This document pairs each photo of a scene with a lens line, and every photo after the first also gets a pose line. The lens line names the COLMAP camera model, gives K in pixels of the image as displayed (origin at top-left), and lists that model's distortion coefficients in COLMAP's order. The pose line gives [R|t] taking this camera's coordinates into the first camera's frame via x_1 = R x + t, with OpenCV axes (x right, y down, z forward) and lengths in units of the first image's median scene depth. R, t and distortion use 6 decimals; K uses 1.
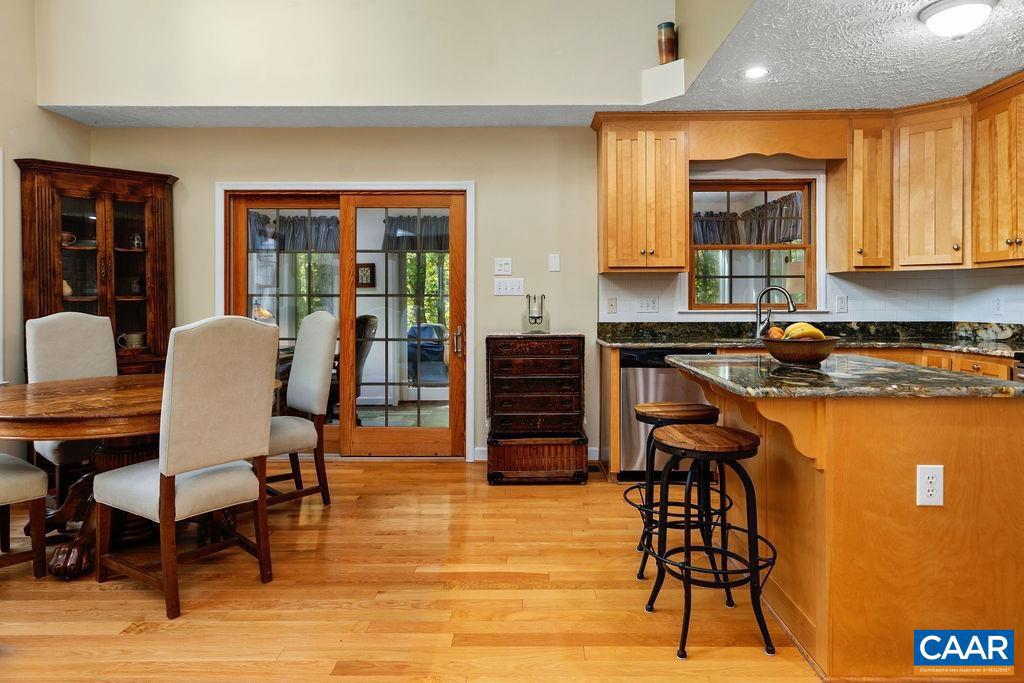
lens RADIAL K [[637.2, 0, 524.5], [0, 637.2, 301.5], [0, 0, 1]] dist [0.005556, 0.001438]
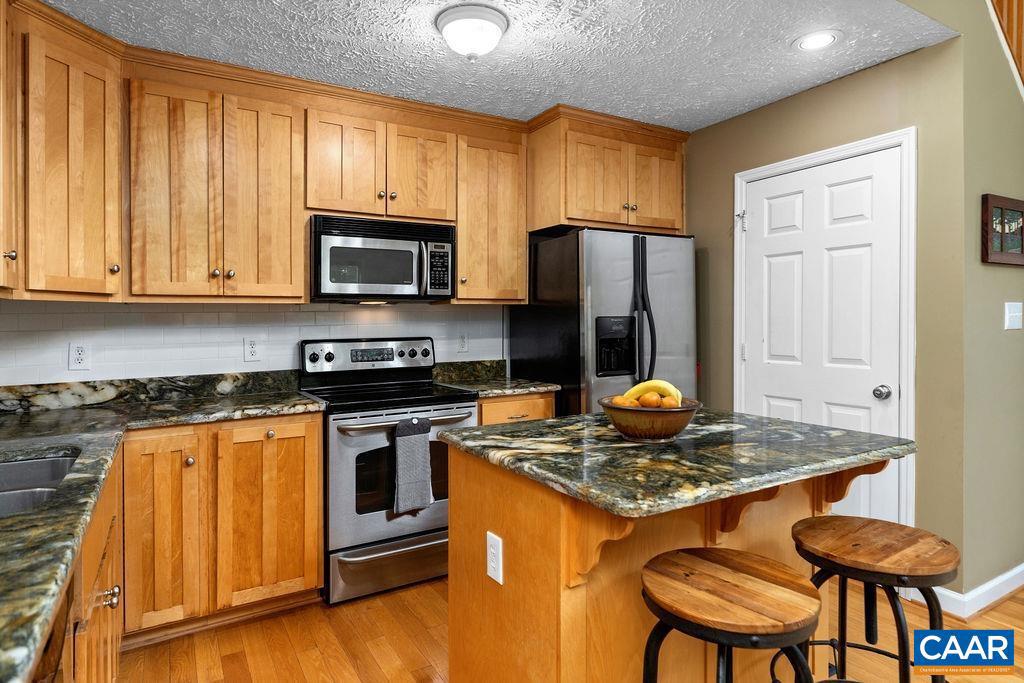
lens RADIAL K [[582.5, 0, 510.4], [0, 582.5, 324.3], [0, 0, 1]] dist [0.016706, 0.000016]
pose [[-0.508313, 0.003720, 0.861164, -0.044700], [0.016264, 0.999854, 0.005281, -0.023806], [-0.861019, 0.016690, -0.508300, 0.907782]]
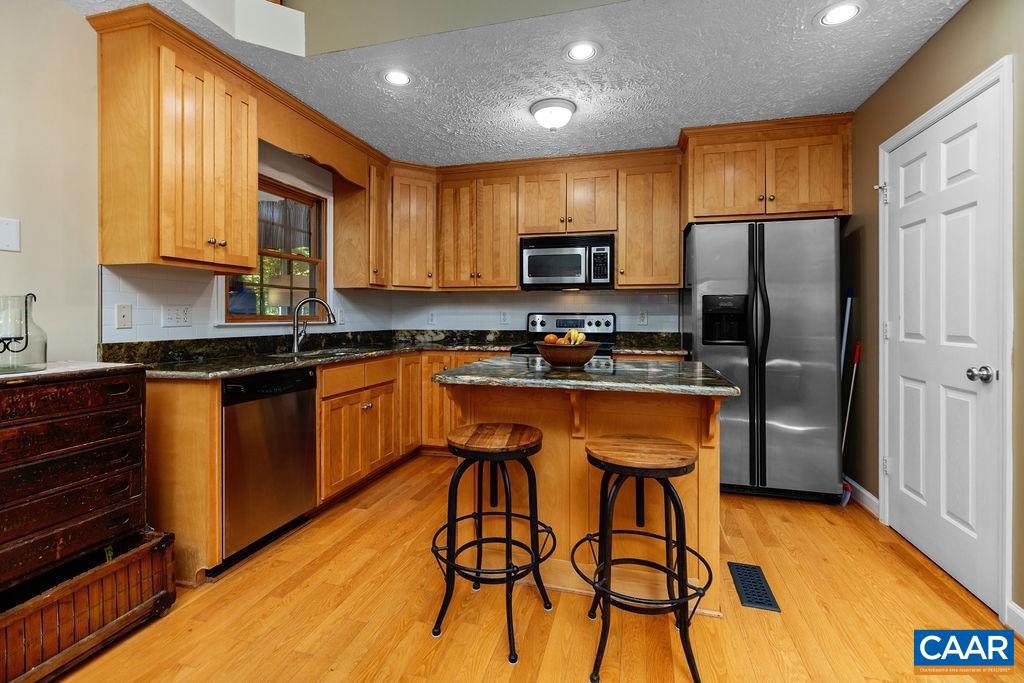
lens RADIAL K [[466.9, 0, 516.5], [0, 466.9, 318.8], [0, 0, 1]] dist [0.004793, 0.000813]
pose [[0.253058, 0.001504, 0.967450, -0.237424], [-0.000108, 0.999999, -0.001526, 0.010003], [-0.967451, 0.000282, 0.253058, 0.535982]]
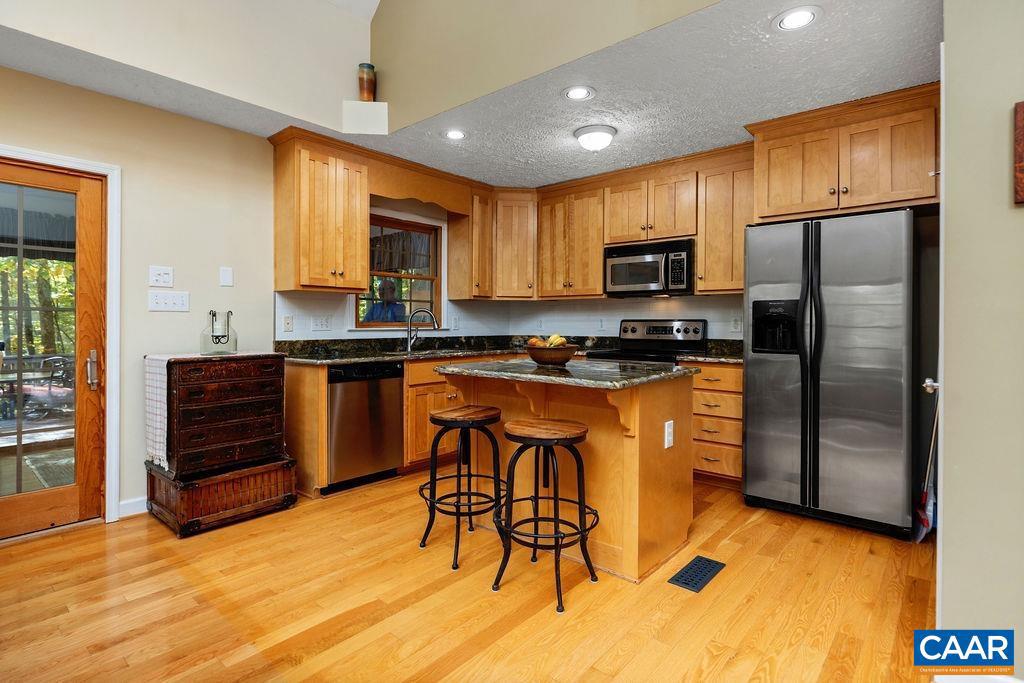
lens RADIAL K [[516.7, 0, 519.7], [0, 516.7, 328.4], [0, 0, 1]] dist [0.002074, -0.001053]
pose [[0.638709, -0.003018, 0.769442, -0.274243], [-0.001571, 0.999985, 0.005227, 0.009380], [-0.769447, -0.004547, 0.638695, 0.219249]]
